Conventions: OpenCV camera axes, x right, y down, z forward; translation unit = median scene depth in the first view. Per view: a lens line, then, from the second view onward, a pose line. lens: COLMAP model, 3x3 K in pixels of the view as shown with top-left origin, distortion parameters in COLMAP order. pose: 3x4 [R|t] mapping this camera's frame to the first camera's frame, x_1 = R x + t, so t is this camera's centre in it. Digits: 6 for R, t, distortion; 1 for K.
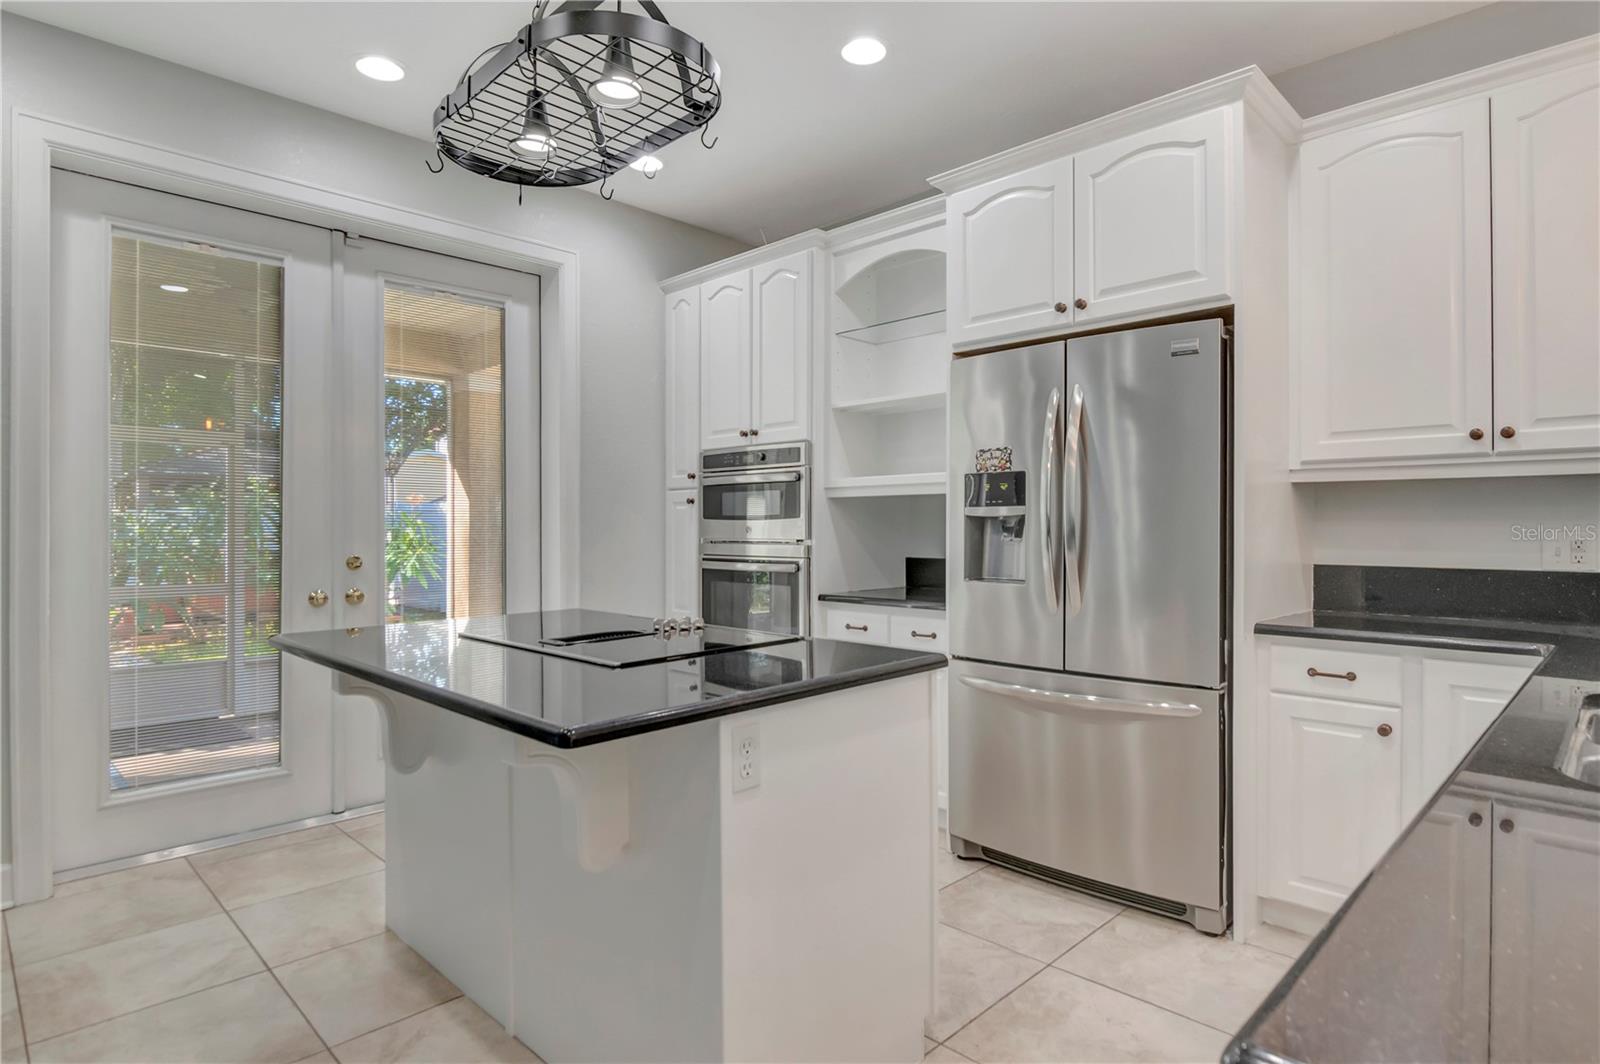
lens RADIAL K [[860.7, 0, 819.8], [0, 860.7, 533.0], [0, 0, 1]] dist [-0.010624, -0.001723]
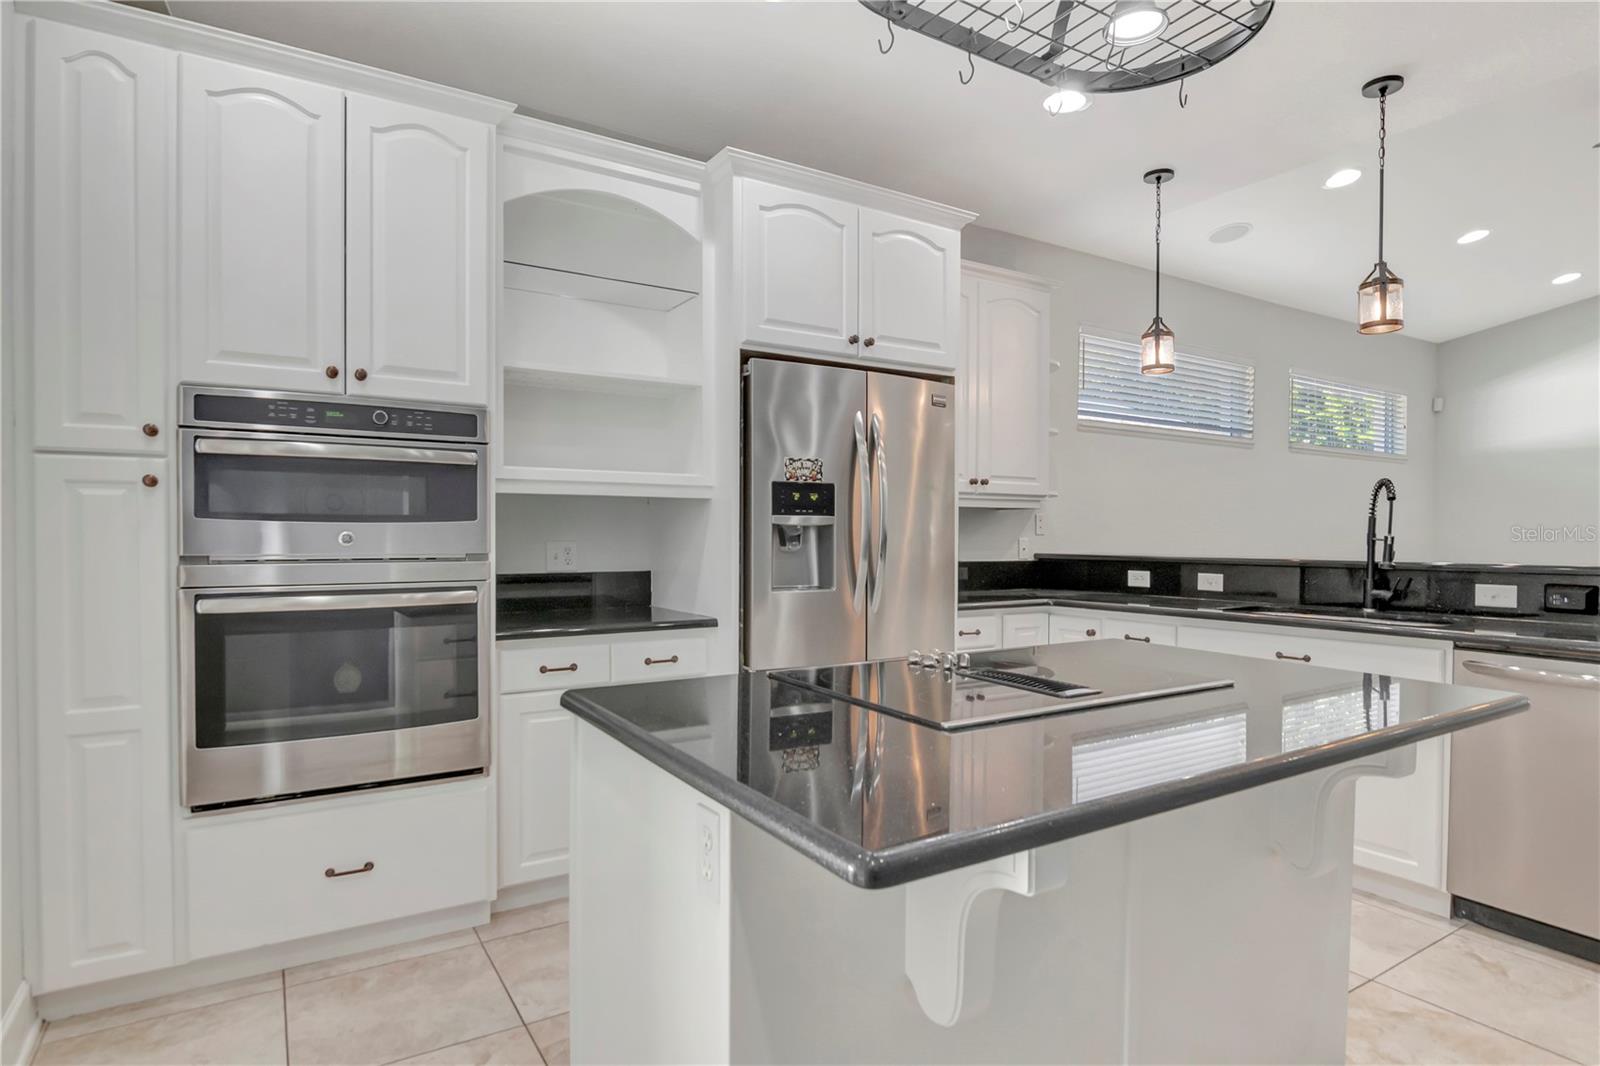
lens RADIAL K [[860.7, 0, 797.4], [0, 860.7, 555.0], [0, 0, 1]] dist [-0.010624, -0.001723]
pose [[0.236220, -0.020845, 0.971476, -0.758495], [0.005811, 0.999782, 0.020040, -0.004621], [-0.971682, 0.000911, 0.236290, 0.740896]]
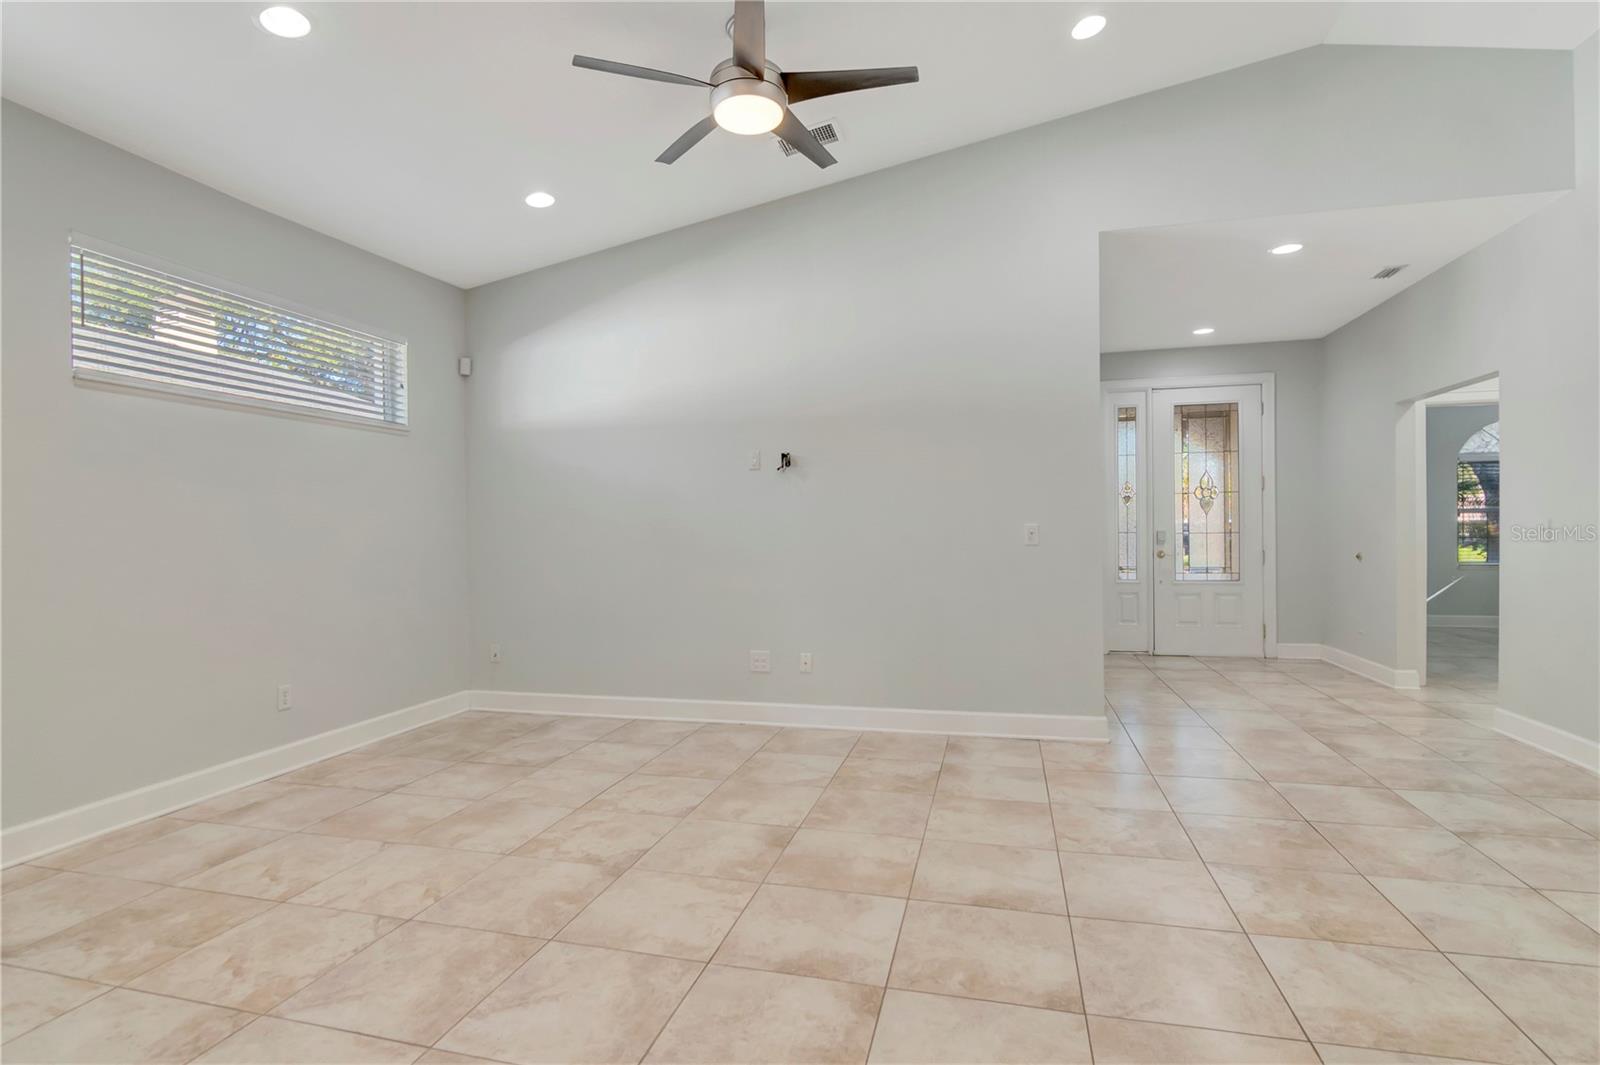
lens RADIAL K [[780.9, 0, 807.7], [0, 780.9, 536.1], [0, 0, 1]] dist [-0.002502, -0.005880]
pose [[-0.501093, 0.002600, 0.865389, 0.138666], [0.020162, 0.999759, 0.008670, 0.005005], [-0.865159, 0.021792, -0.501025, -0.221569]]
